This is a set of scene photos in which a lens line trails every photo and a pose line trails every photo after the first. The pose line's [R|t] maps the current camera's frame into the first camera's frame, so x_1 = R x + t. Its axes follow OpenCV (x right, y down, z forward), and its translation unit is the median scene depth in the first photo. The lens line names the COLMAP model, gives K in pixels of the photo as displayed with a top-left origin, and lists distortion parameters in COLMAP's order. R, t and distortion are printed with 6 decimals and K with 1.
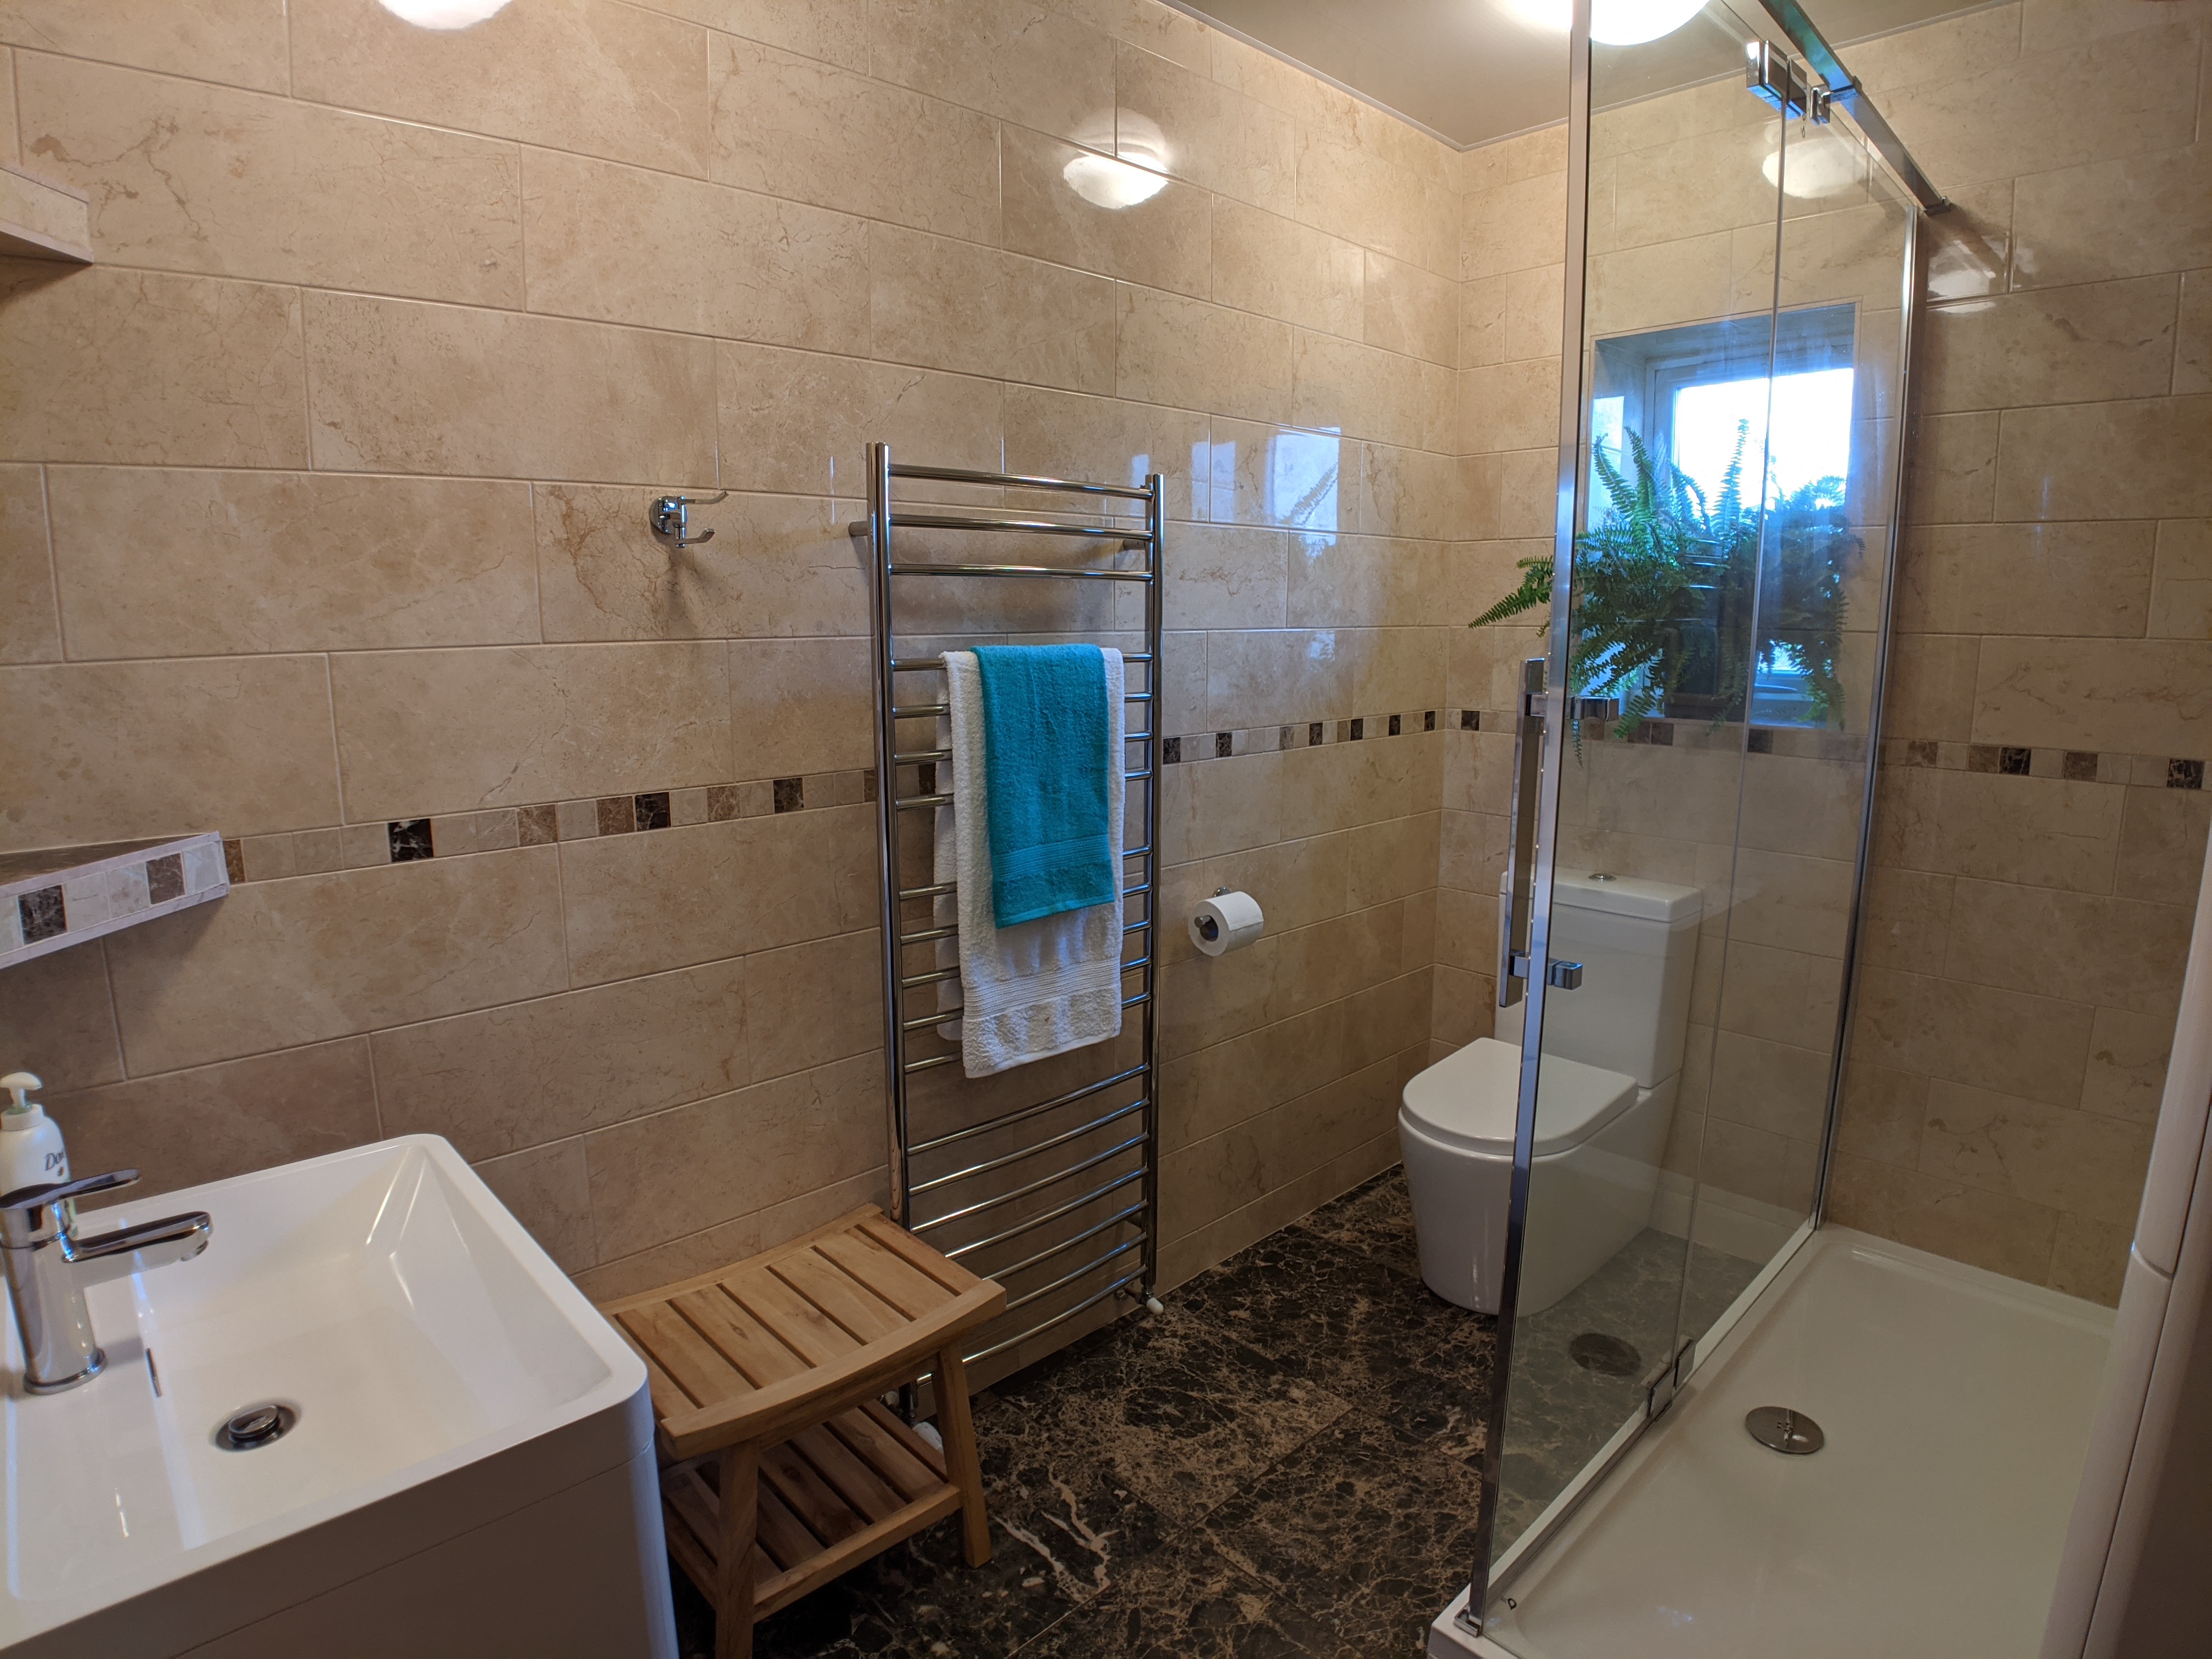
lens RADIAL K [[1199.0, 0, 1083.4], [0, 1199.0, 820.7], [0, 0, 1]] dist [-0.079565, 0.001709]
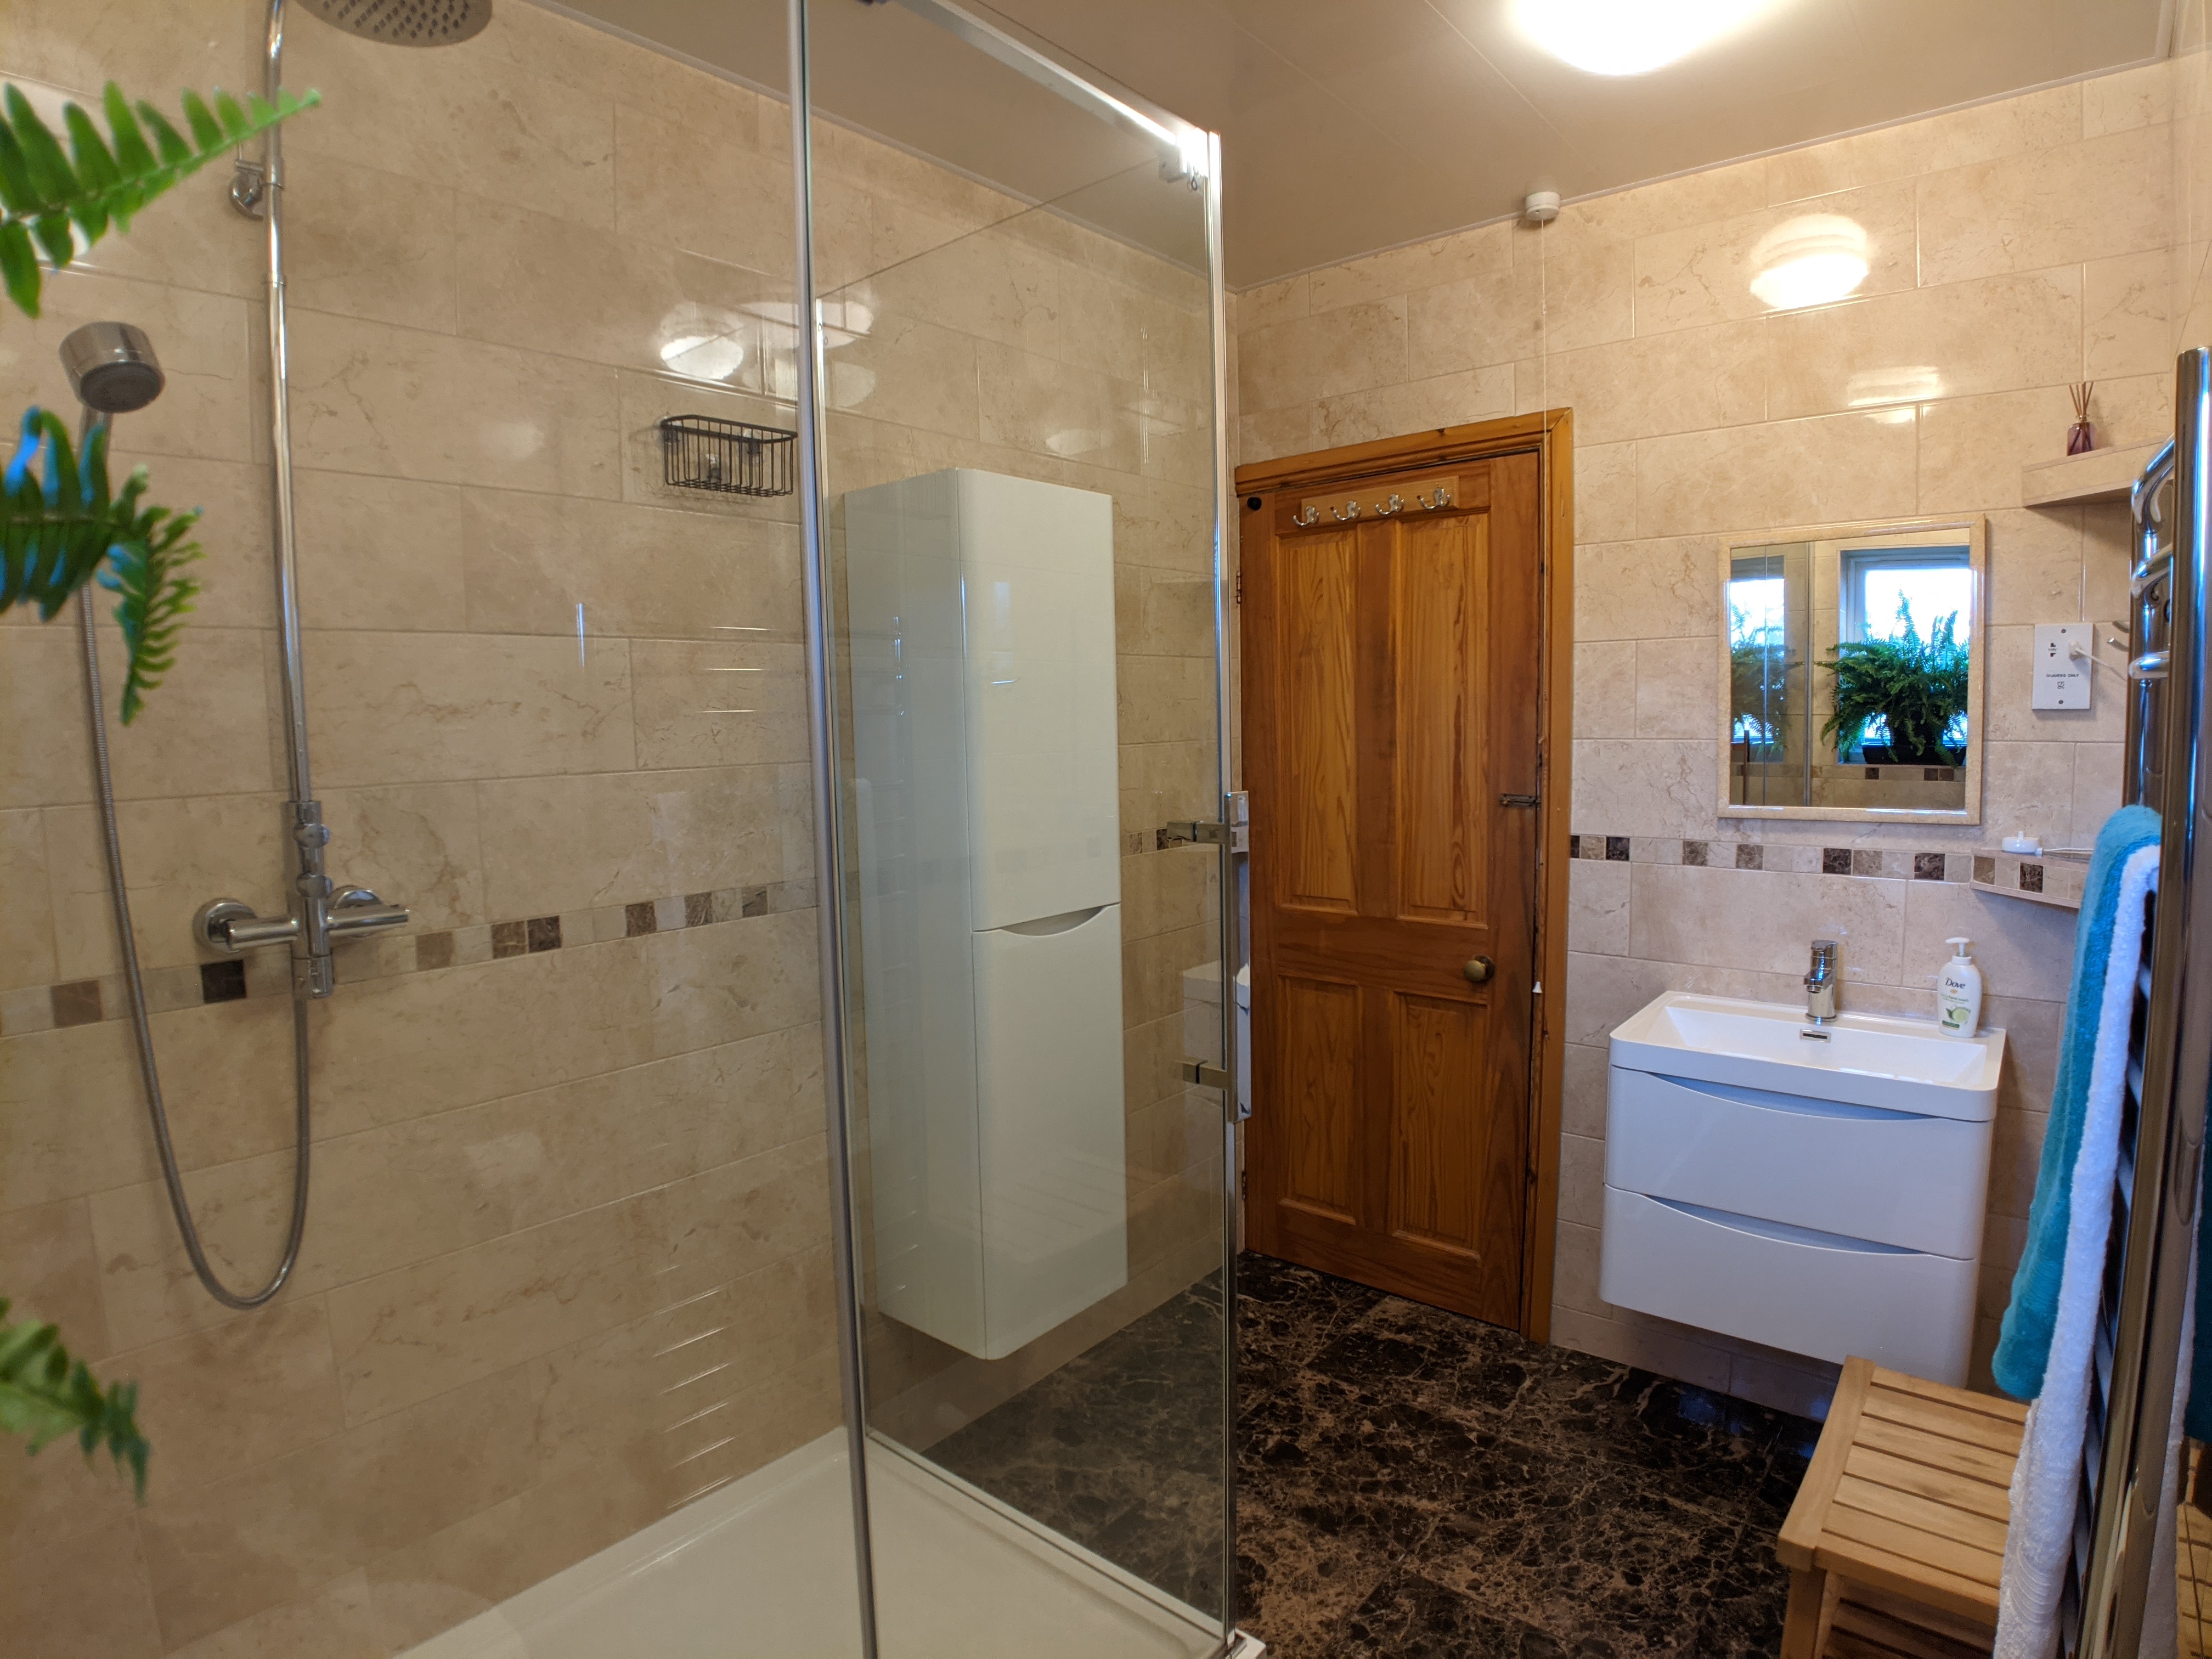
lens RADIAL K [[1196.1, 0, 1039.6], [0, 1196.1, 850.1], [0, 0, 1]] dist [-0.052889, -0.000365]
pose [[-0.996560, 0.045695, -0.069139, 0.764565], [0.025609, 0.963222, 0.267482, -0.328313], [0.078819, 0.264792, -0.961079, 1.708268]]
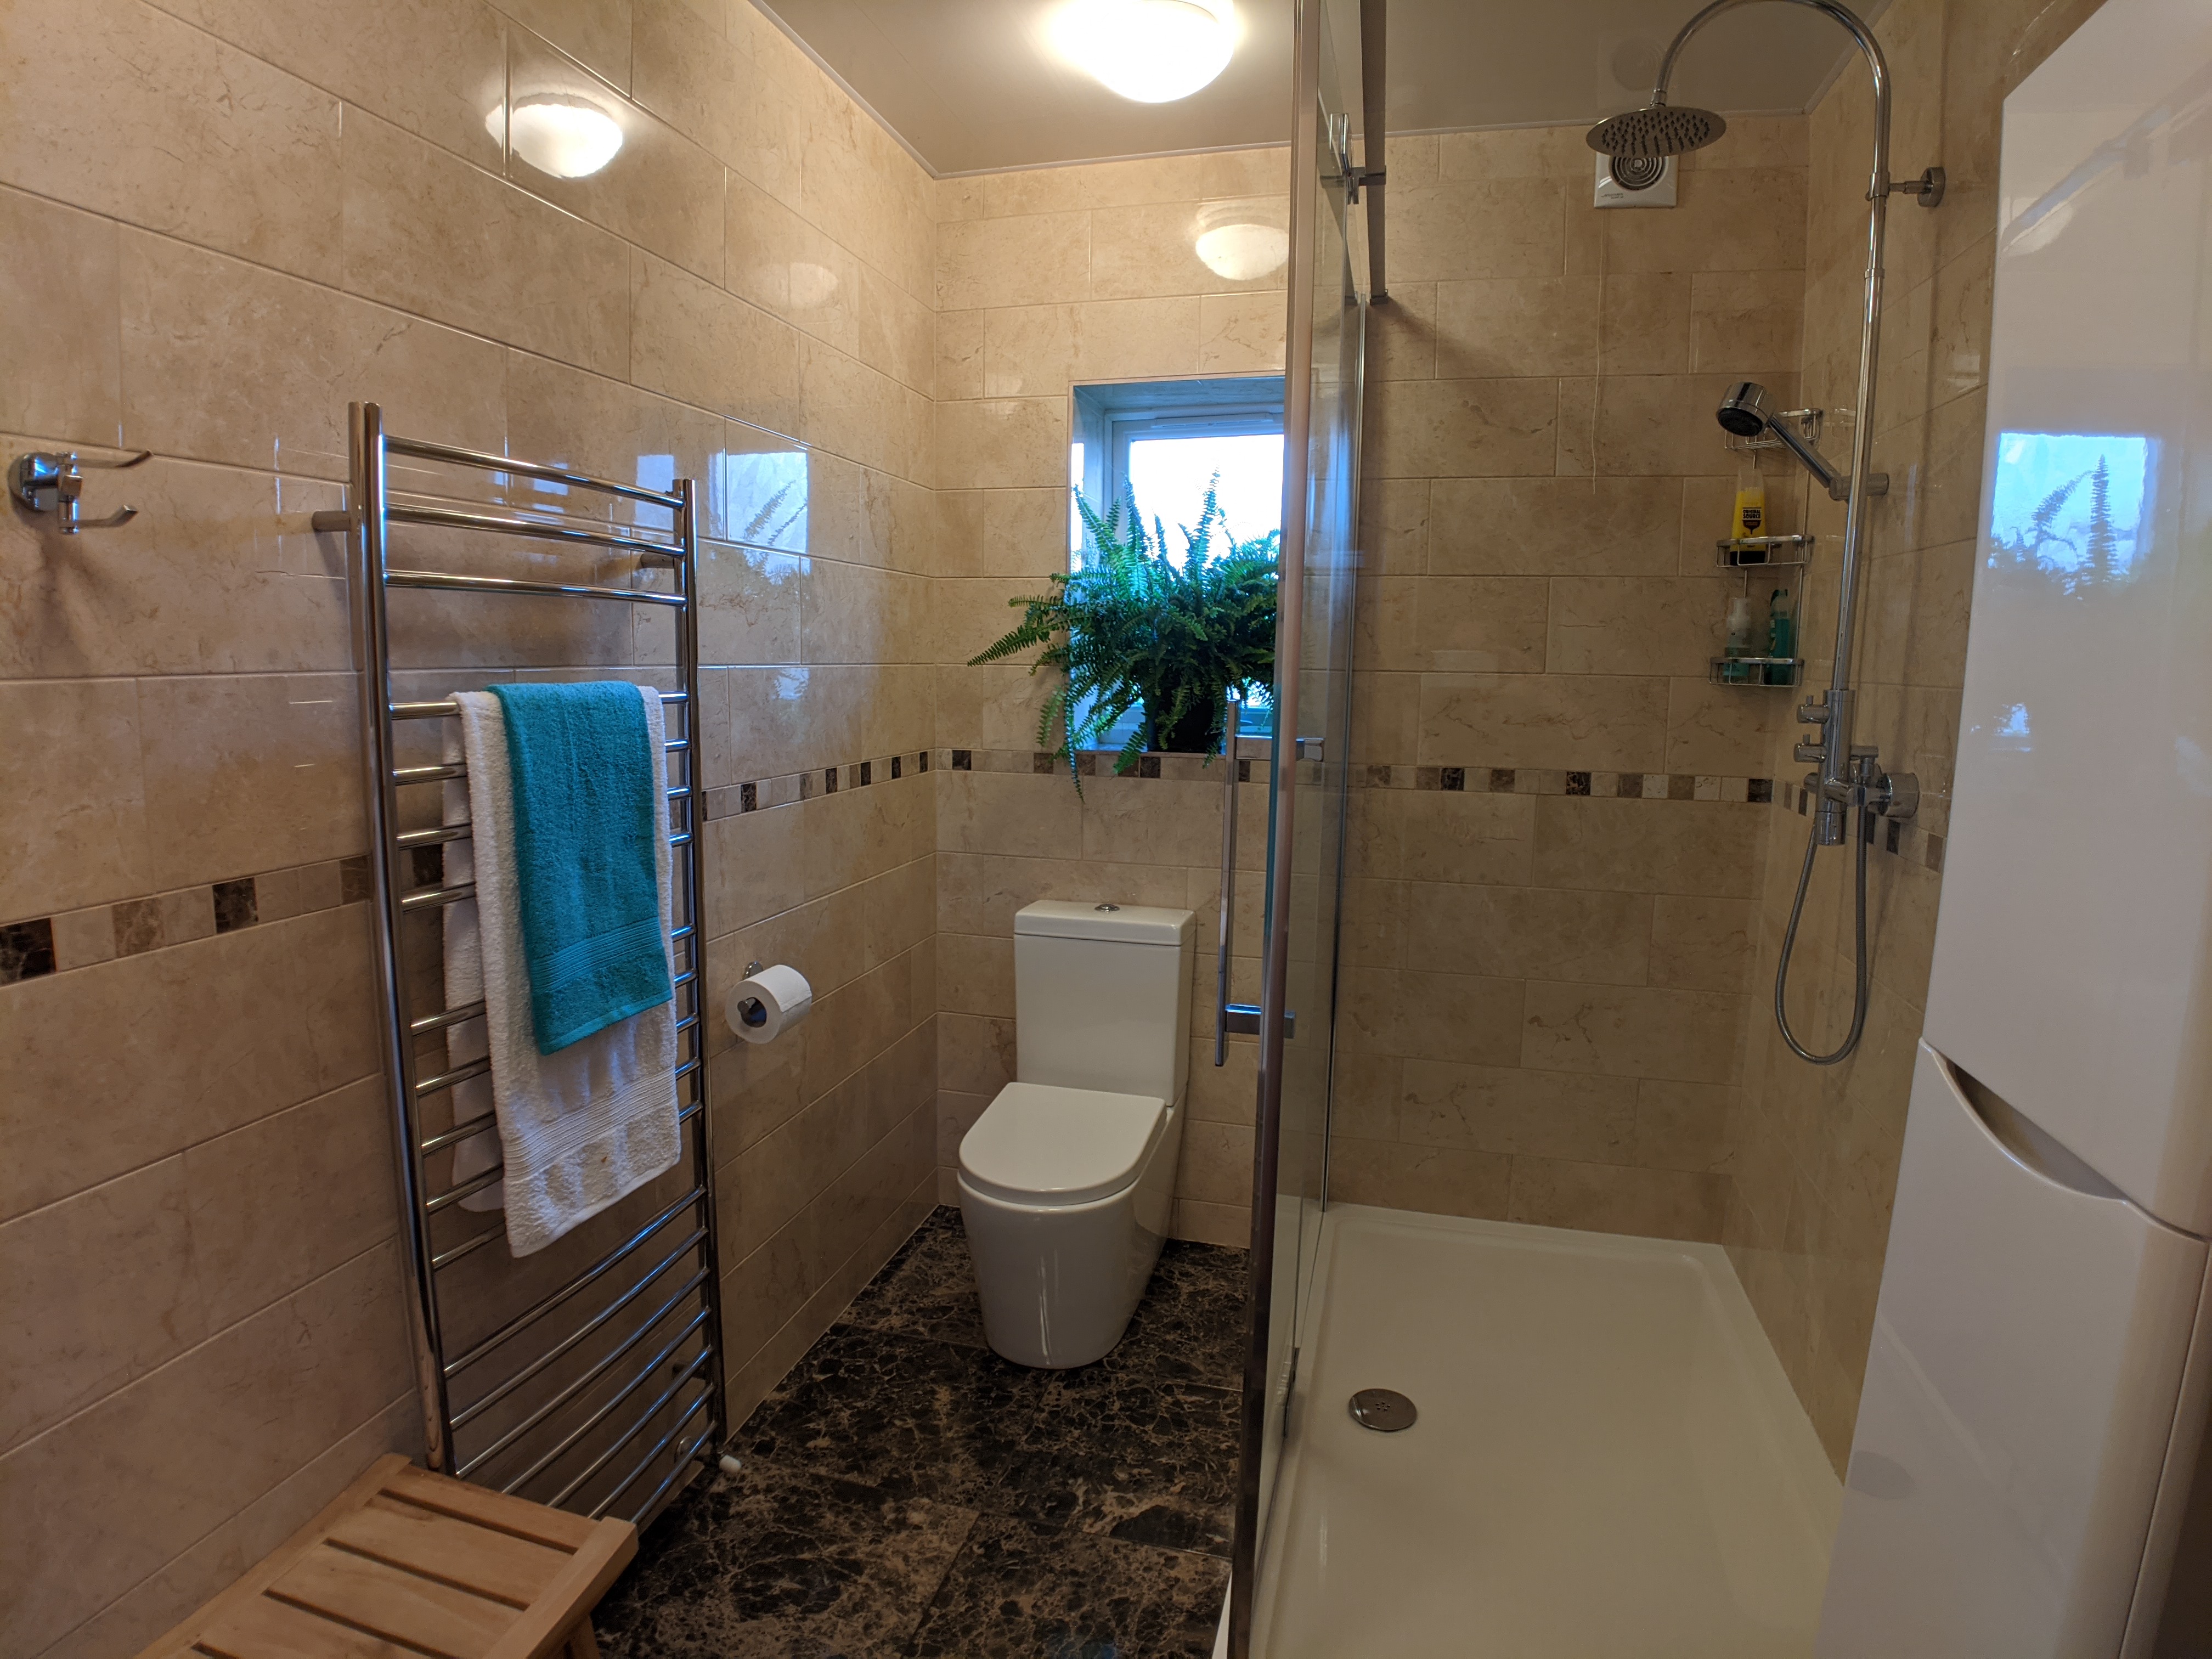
lens RADIAL K [[1199.0, 0, 1089.4], [0, 1199.0, 817.6], [0, 0, 1]] dist [-0.079565, 0.001709]
pose [[0.848452, -0.053252, 0.526586, -0.157546], [0.070608, 0.997421, -0.012900, -0.025176], [-0.524541, 0.048126, 0.850024, 0.165890]]
